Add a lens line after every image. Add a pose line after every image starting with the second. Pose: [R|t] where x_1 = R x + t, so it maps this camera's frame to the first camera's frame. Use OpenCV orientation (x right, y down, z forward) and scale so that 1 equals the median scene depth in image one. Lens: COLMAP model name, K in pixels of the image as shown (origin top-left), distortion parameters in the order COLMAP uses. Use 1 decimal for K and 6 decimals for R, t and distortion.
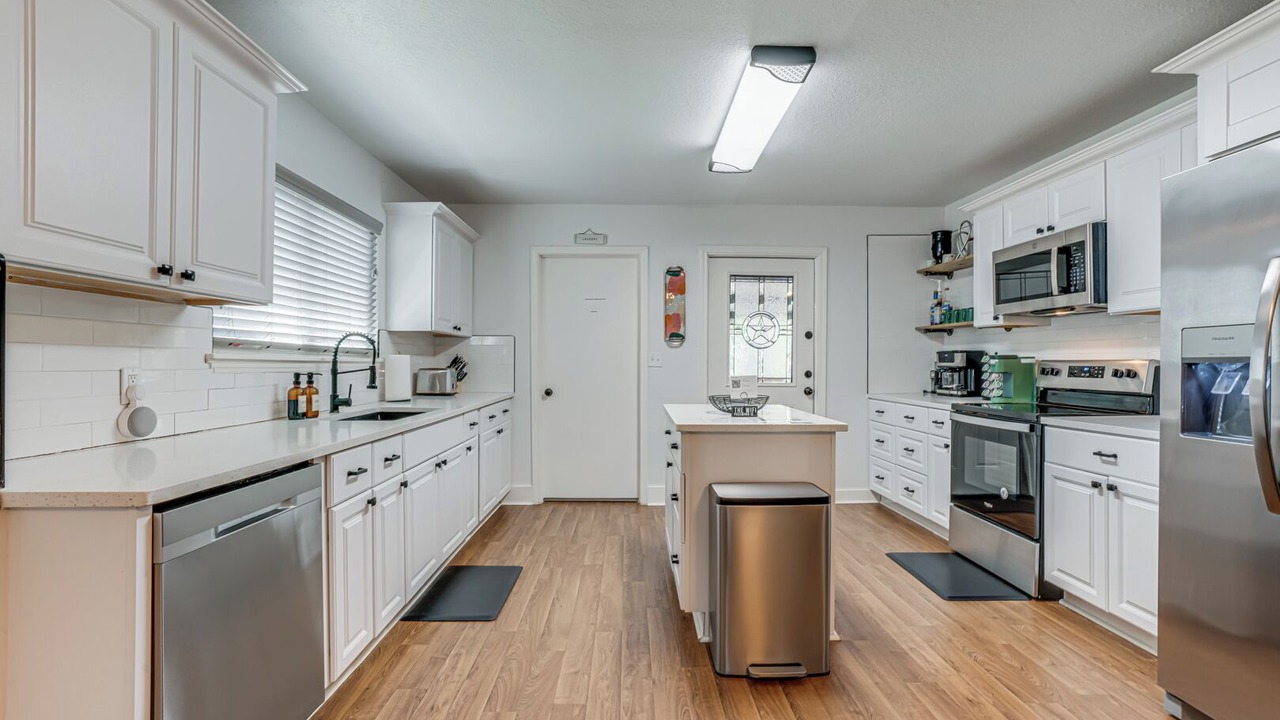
lens RADIAL K [[575.4, 0, 635.3], [0, 575.4, 358.9], [0, 0, 1]] dist [-0.056764, 0.030451]
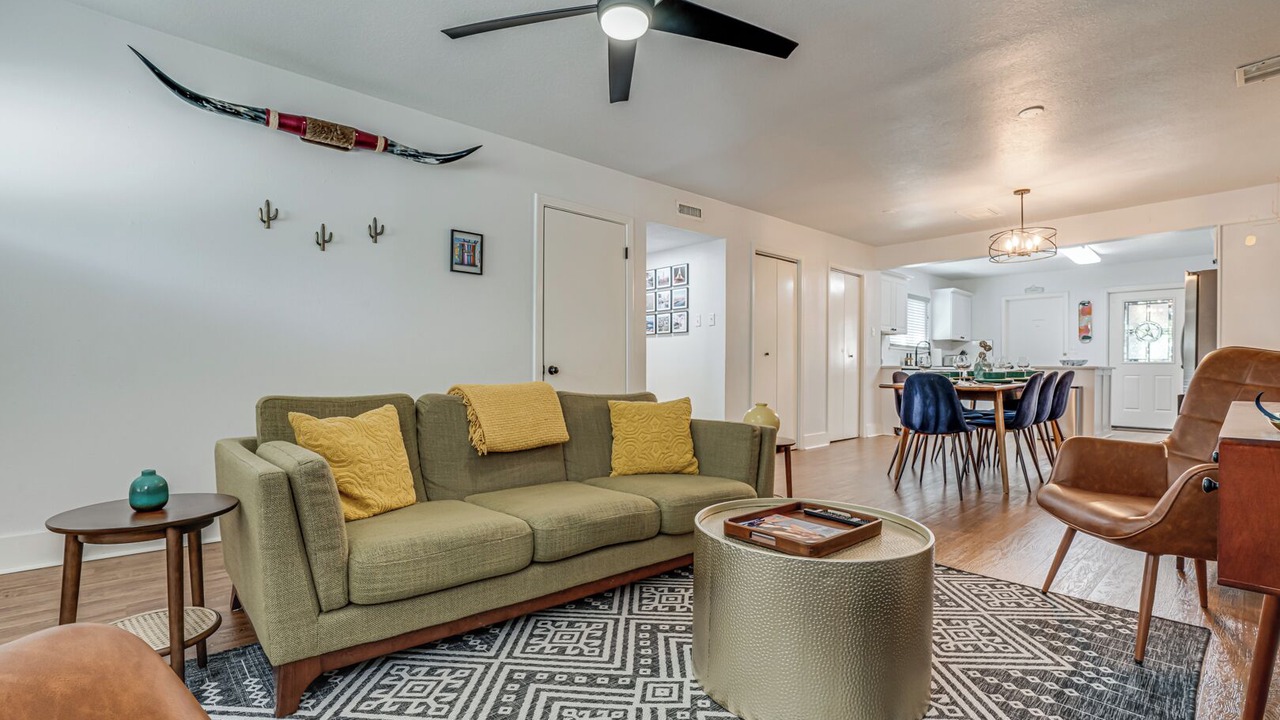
lens RADIAL K [[587.4, 0, 628.0], [0, 587.4, 367.0], [0, 0, 1]] dist [-0.065344, 0.033420]
pose [[0.651650, 0.000047, -0.758520, 0.804467], [-0.002664, 0.999994, -0.002226, 0.103015], [0.758515, 0.003471, 0.651646, -2.153315]]
